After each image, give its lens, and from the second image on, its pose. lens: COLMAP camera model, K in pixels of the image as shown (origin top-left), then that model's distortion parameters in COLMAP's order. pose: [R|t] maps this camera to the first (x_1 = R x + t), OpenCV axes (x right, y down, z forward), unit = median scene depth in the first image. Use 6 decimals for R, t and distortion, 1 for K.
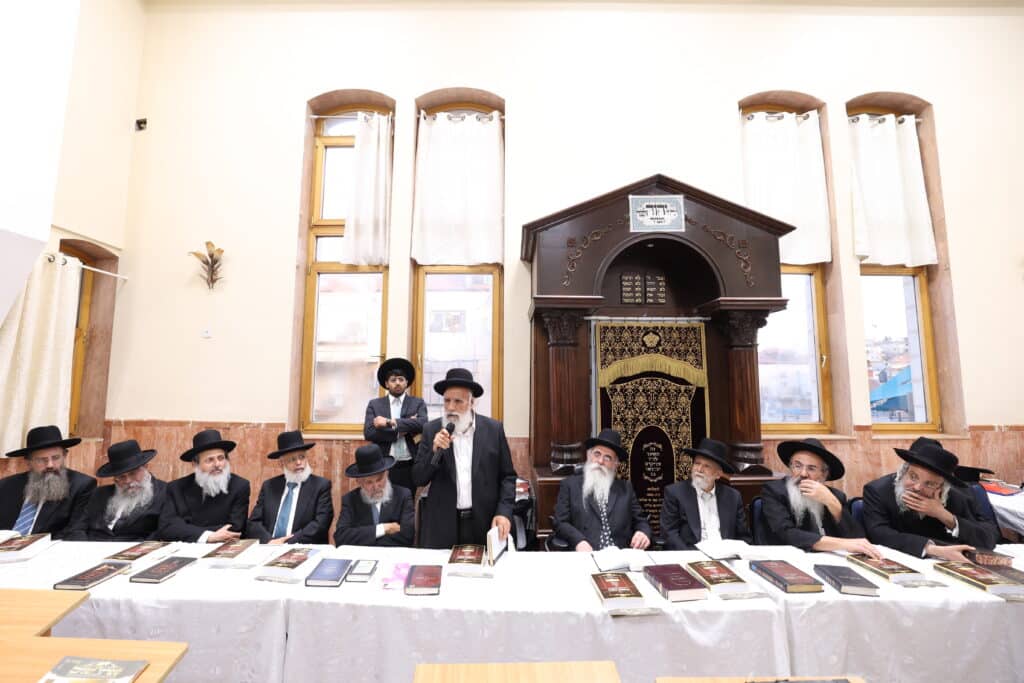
lens RADIAL K [[442.0, 0, 494.3], [0, 442.0, 342.3], [0, 0, 1]] dist [-0.038517, 0.012548]
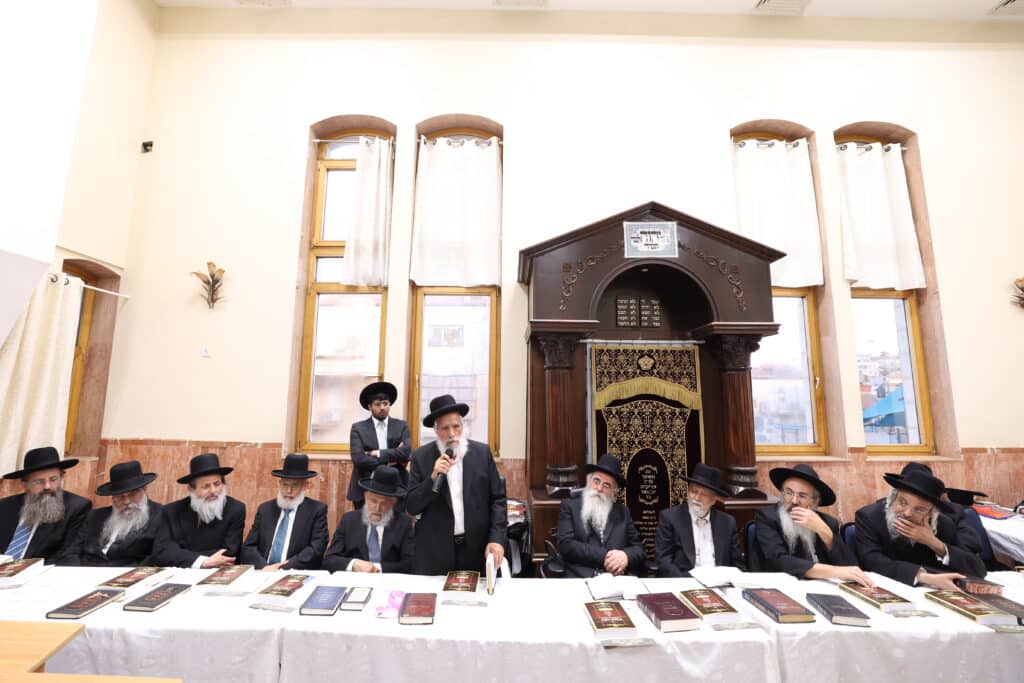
lens RADIAL K [[443.1, 0, 495.9], [0, 443.1, 337.9], [0, 0, 1]] dist [-0.038700, 0.012552]
pose [[0.999968, 0.005644, 0.005704, 0.004768], [-0.005429, 0.999302, -0.036947, -0.023777], [-0.005908, 0.036915, 0.999301, -0.015350]]
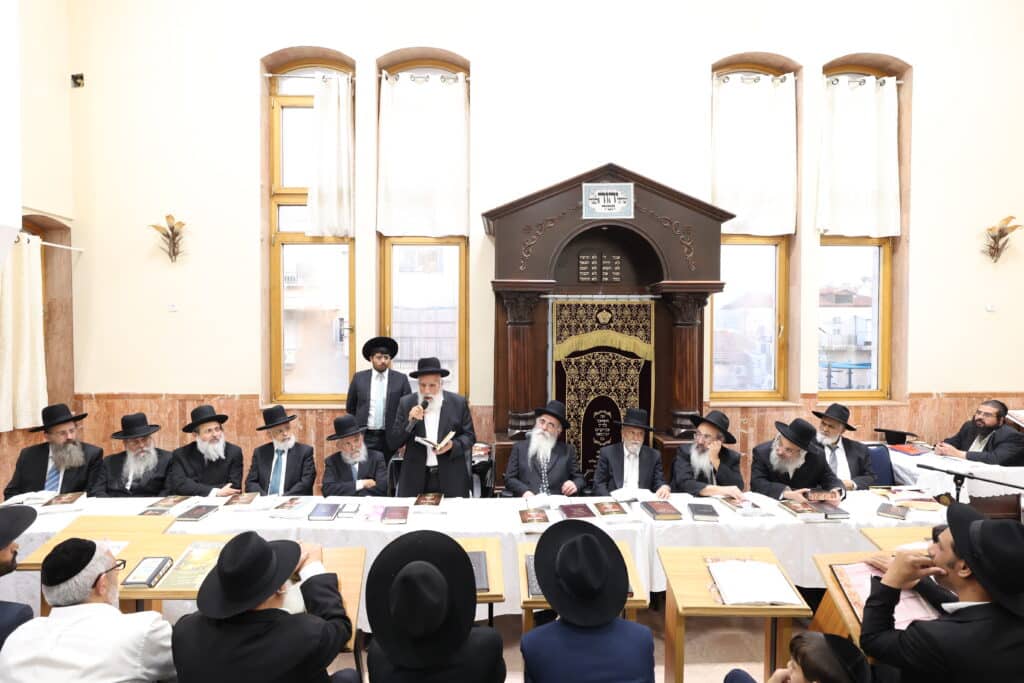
lens RADIAL K [[596.7, 0, 512.0], [0, 596.7, 341.5], [0, 0, 1]] dist [-0.024816, 0.026218]
pose [[0.999289, -0.004401, 0.037439, 0.078333], [-0.000295, 0.992217, 0.124520, -0.129696], [-0.037696, -0.124442, 0.991511, -0.453225]]
